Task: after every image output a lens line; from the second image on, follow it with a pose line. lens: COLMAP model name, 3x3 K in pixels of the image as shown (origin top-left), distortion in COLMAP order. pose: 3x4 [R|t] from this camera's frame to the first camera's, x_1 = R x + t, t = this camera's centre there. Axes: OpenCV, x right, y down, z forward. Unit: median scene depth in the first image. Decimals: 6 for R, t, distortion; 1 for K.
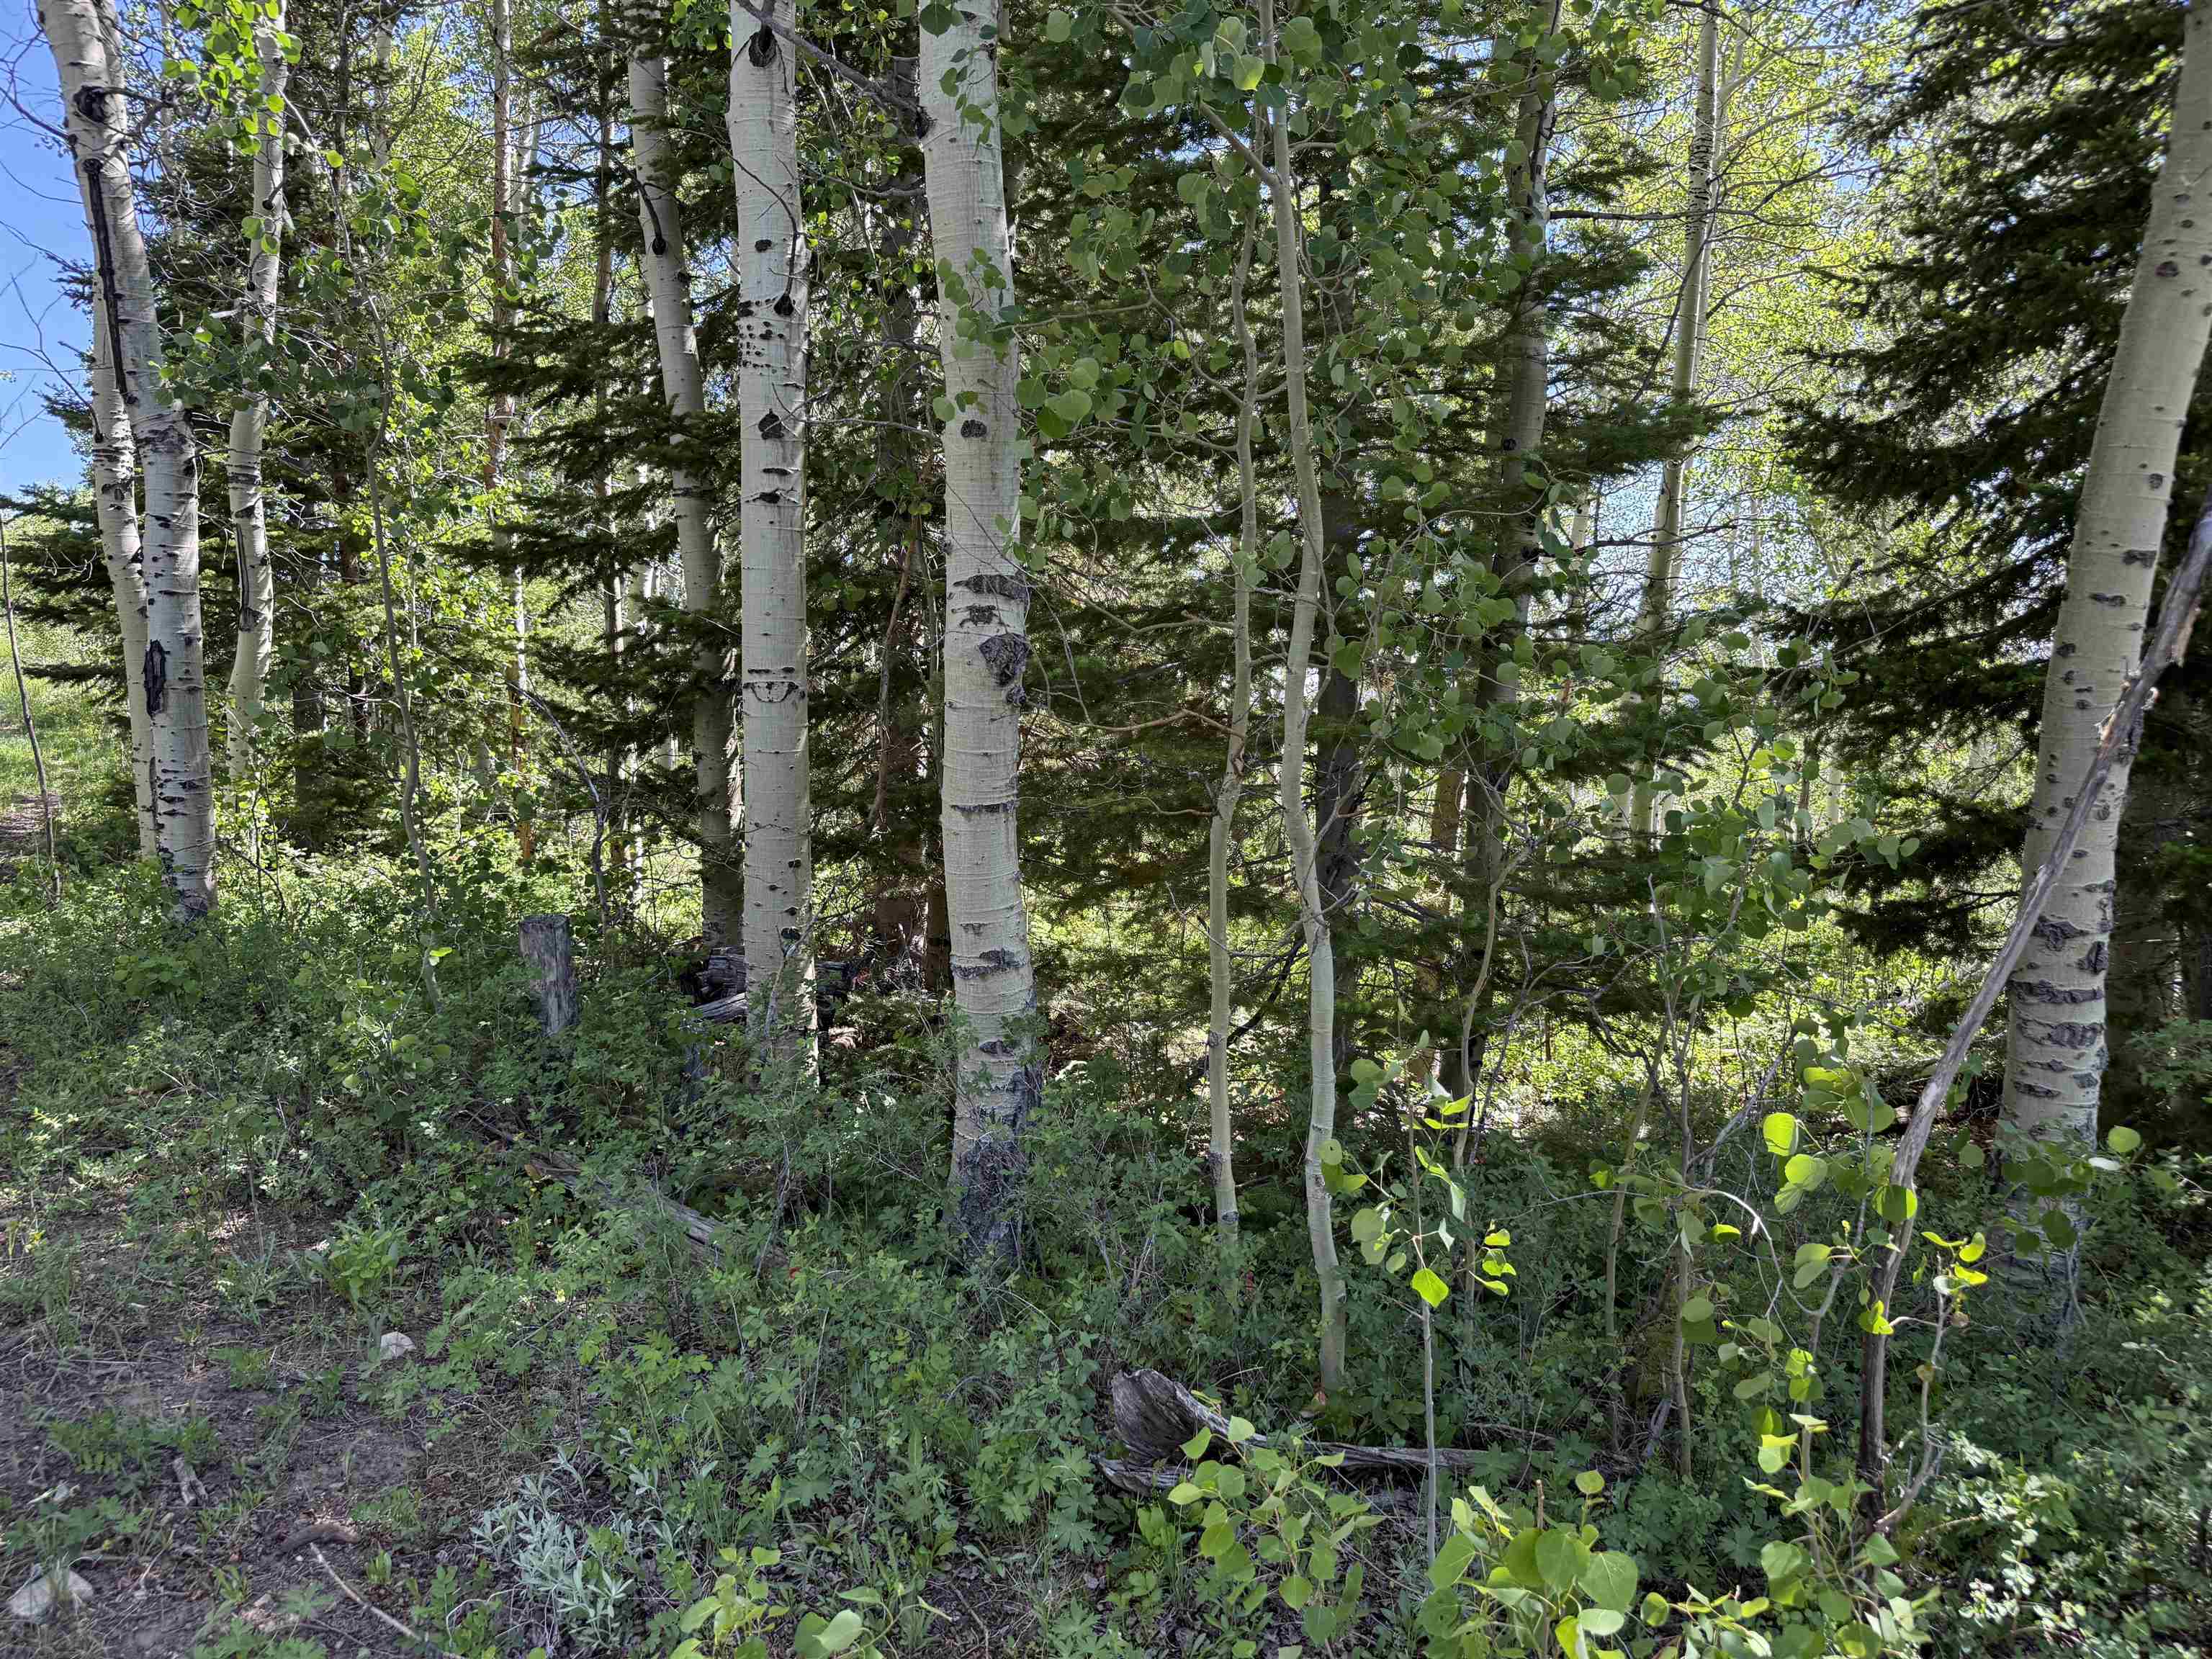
lens RADIAL K [[1559.2, 0, 1111.0], [0, 1559.2, 822.2], [0, 0, 1]] dist [0.026085, -0.030641]
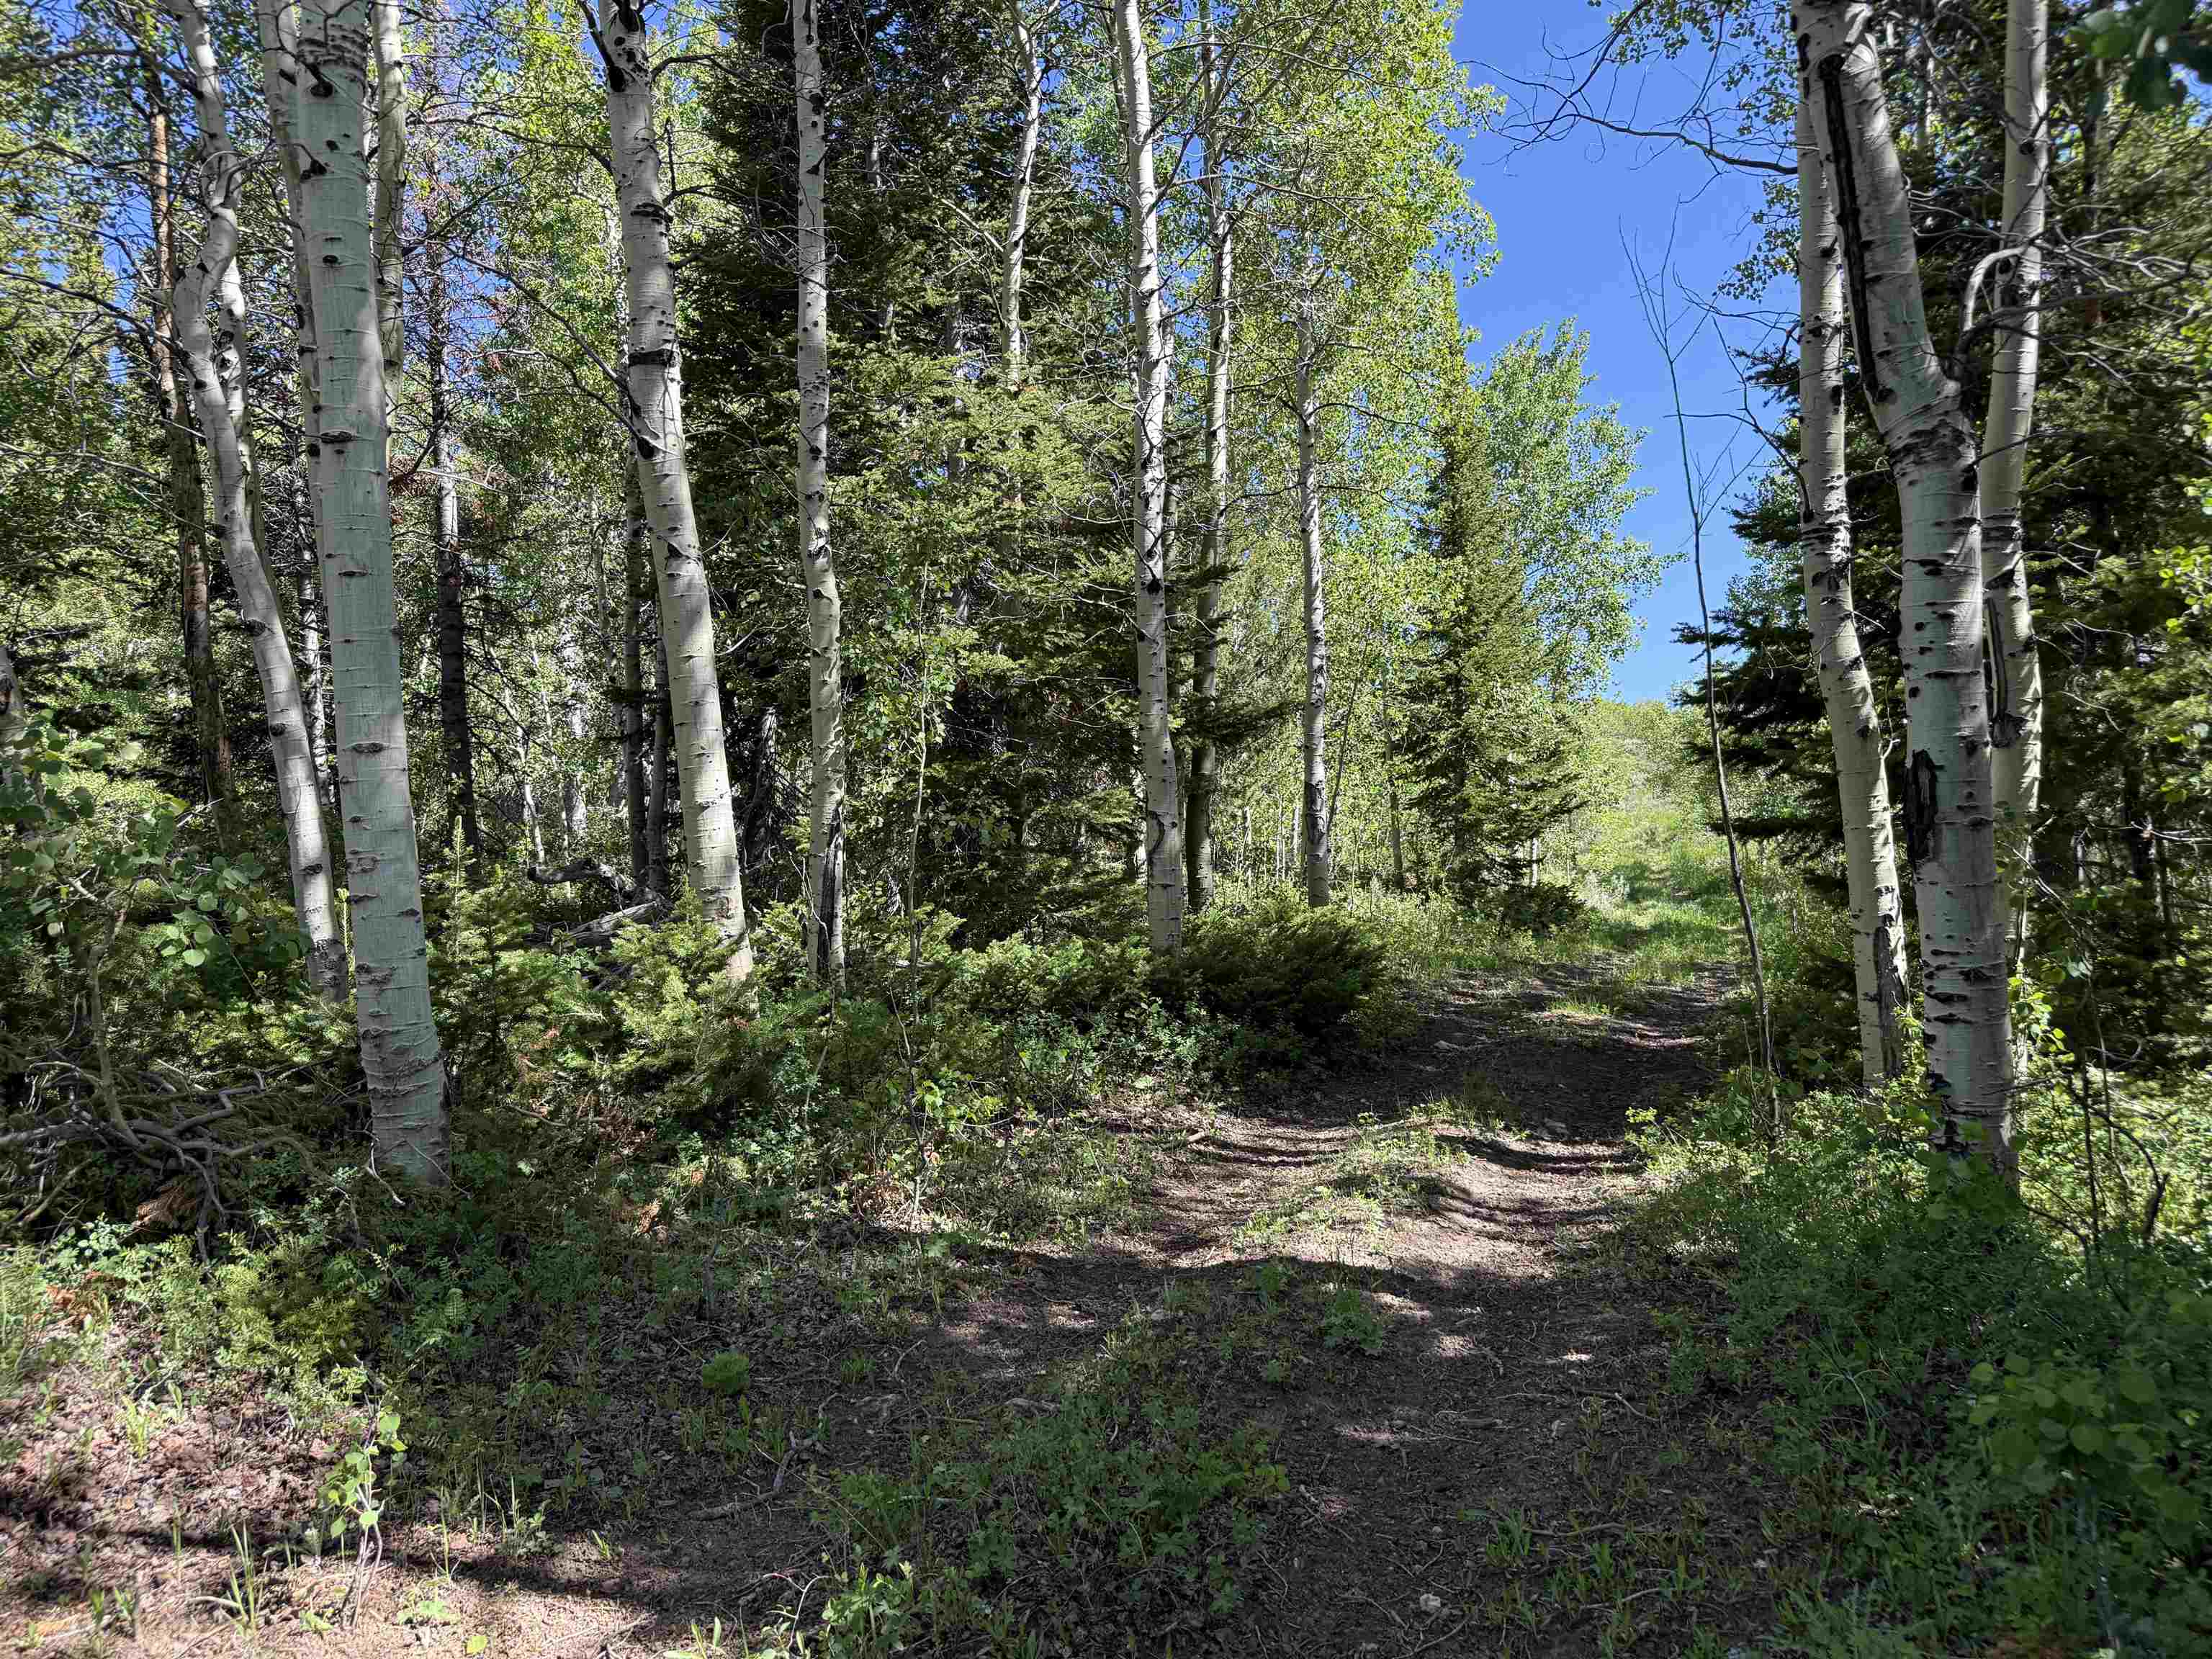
lens RADIAL K [[1560.6, 0, 1109.2], [0, 1560.6, 835.9], [0, 0, 1]] dist [0.121127, -0.178174]
pose [[0.577390, -0.048785, -0.815010, -0.211171], [-0.027934, 0.996448, -0.079436, -0.015119], [0.815990, 0.068632, 0.573977, 0.275830]]
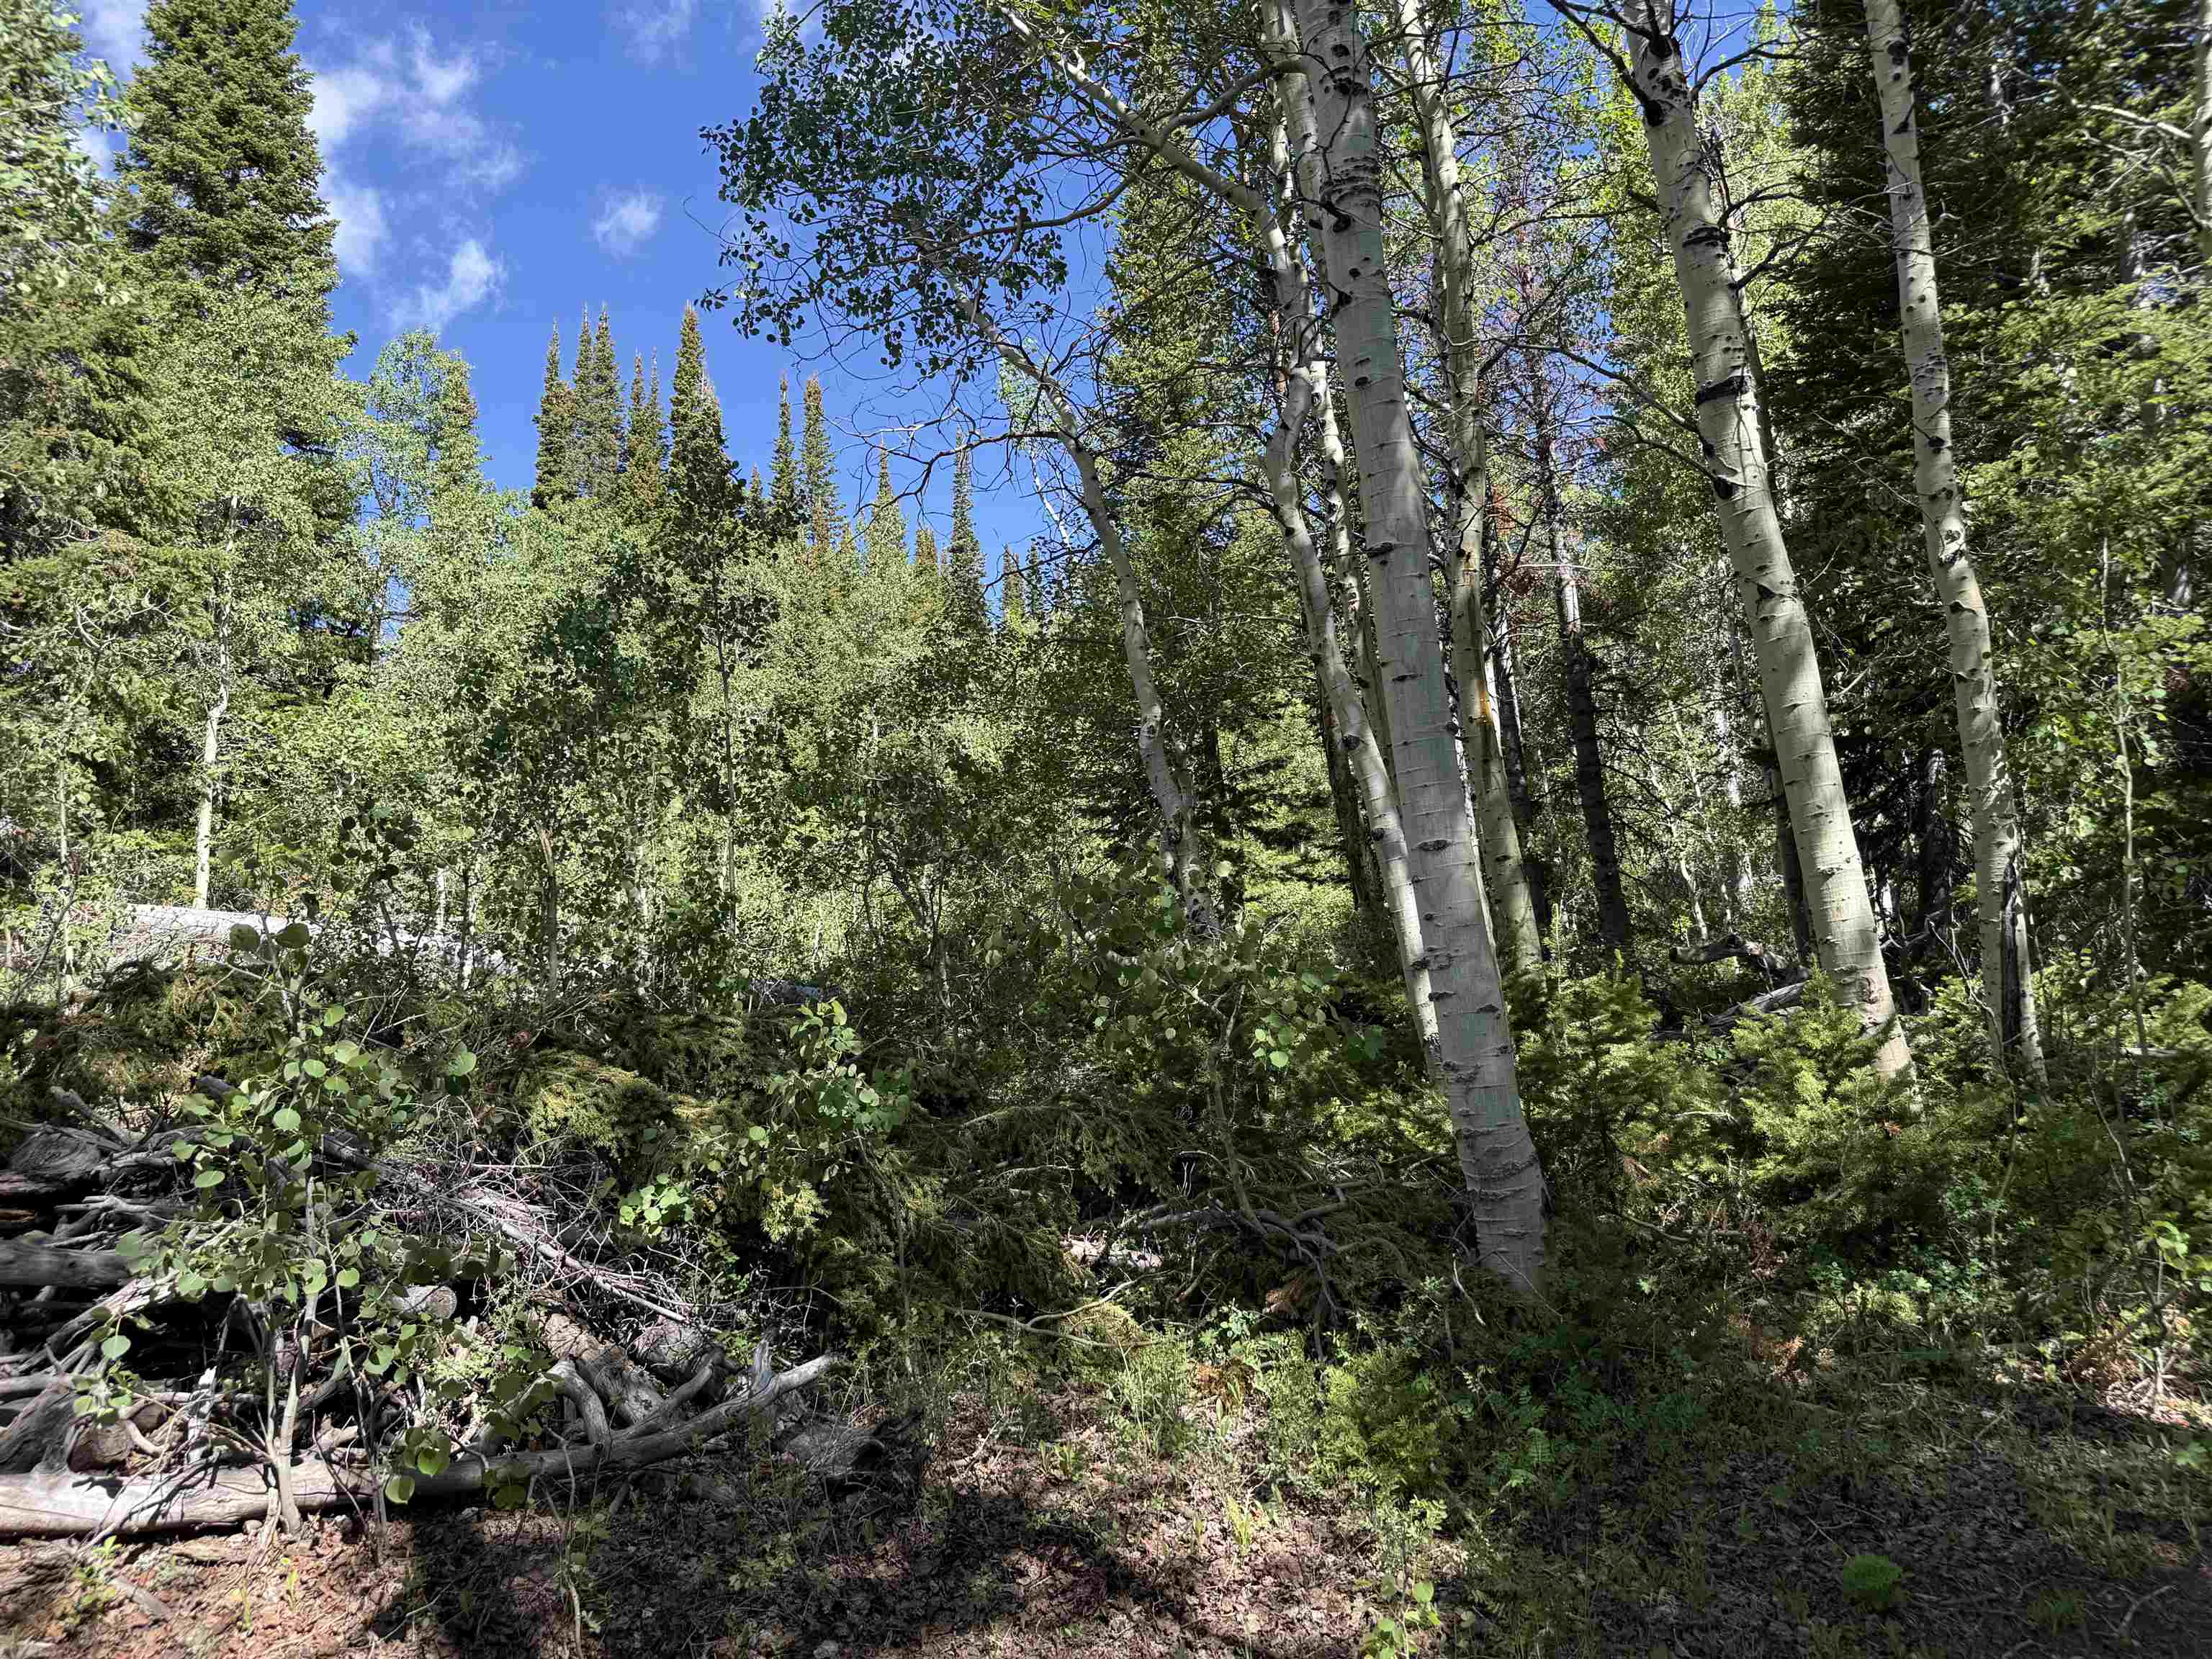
lens RADIAL K [[1559.2, 0, 1111.0], [0, 1559.2, 822.2], [0, 0, 1]] dist [0.026085, -0.030641]
pose [[-0.118118, -0.119461, -0.985788, -0.320352], [-0.010546, 0.992832, -0.119051, -0.036749], [0.992944, -0.003666, -0.118531, 0.404379]]
